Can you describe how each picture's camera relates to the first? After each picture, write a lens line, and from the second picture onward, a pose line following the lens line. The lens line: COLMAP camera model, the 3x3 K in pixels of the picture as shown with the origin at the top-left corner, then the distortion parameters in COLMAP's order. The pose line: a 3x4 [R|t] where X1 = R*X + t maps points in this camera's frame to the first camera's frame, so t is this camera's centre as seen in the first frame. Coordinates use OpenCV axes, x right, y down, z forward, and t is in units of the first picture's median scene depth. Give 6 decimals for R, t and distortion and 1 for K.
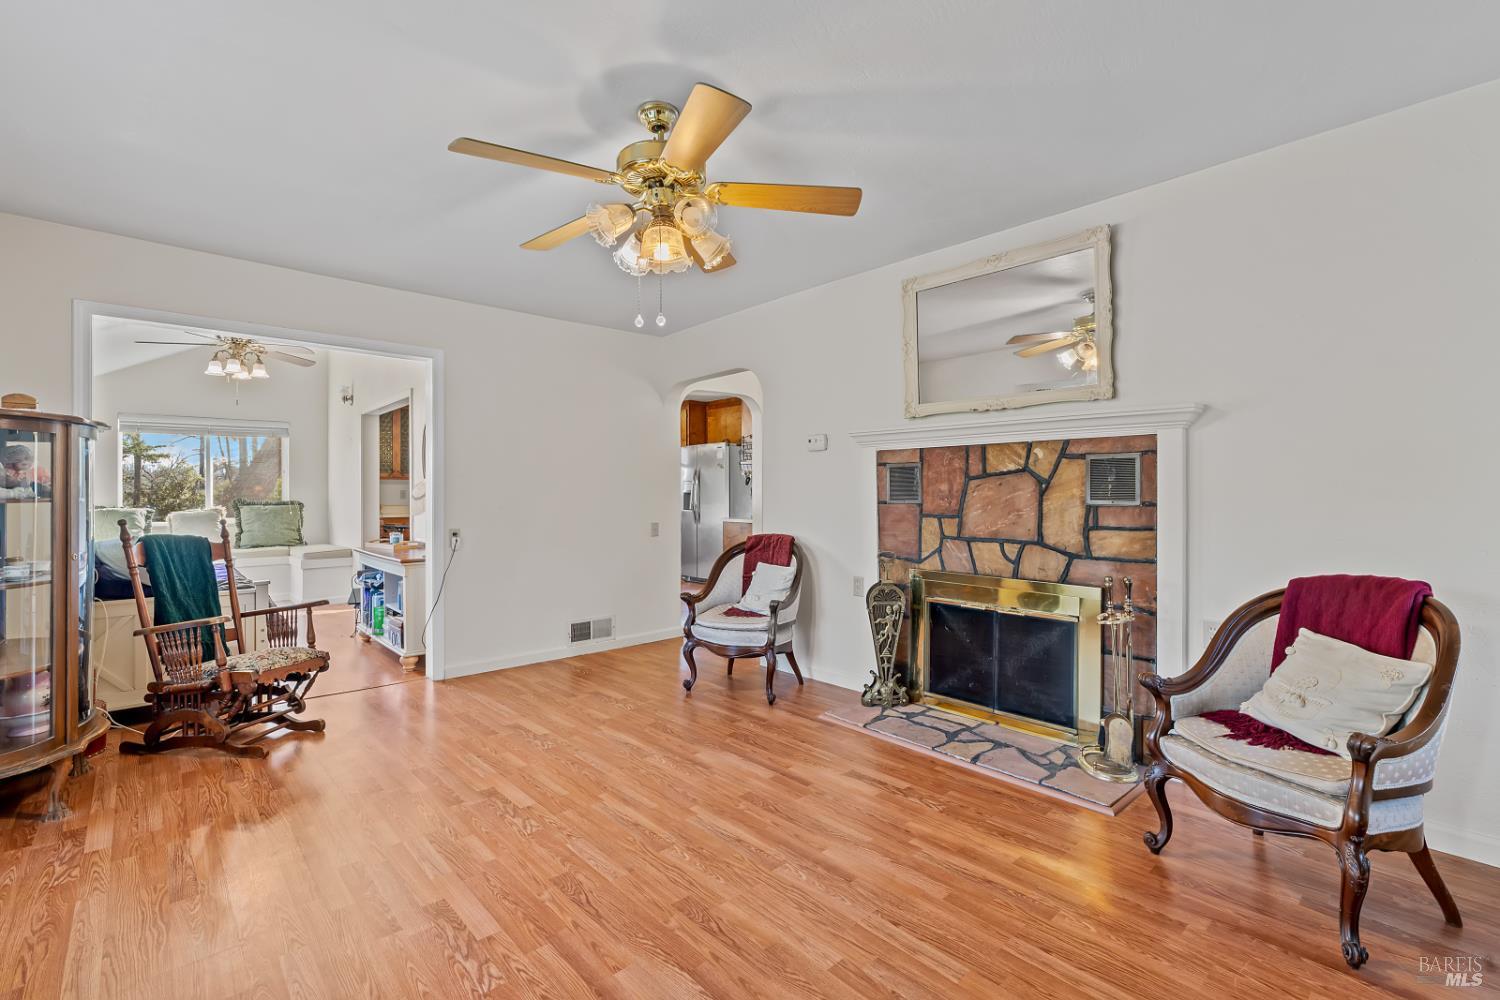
lens RADIAL K [[681.7, 0, 753.5], [0, 681.7, 481.5], [0, 0, 1]] dist [-0.010427, 0.004597]
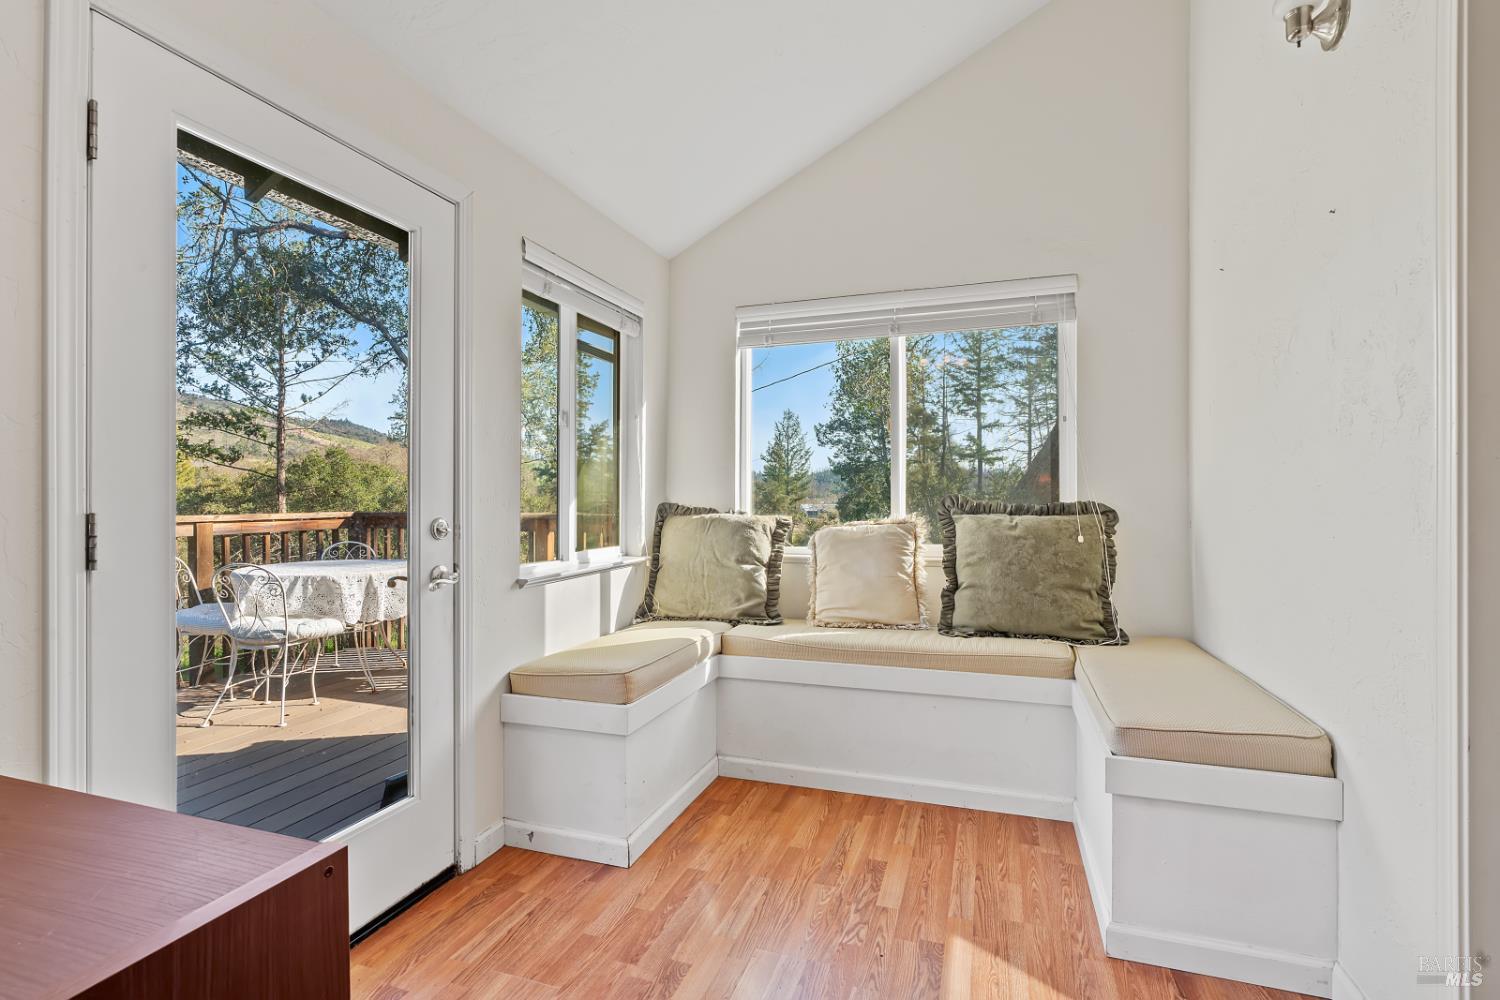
lens RADIAL K [[723.8, 0, 730.0], [0, 723.8, 487.4], [0, 0, 1]] dist [-0.008158, 0.003155]
pose [[0.462178, -0.007491, -0.886756, -0.460522], [0.011248, 0.999933, -0.002585, 0.020781], [0.886716, -0.008780, 0.462232, 0.705628]]
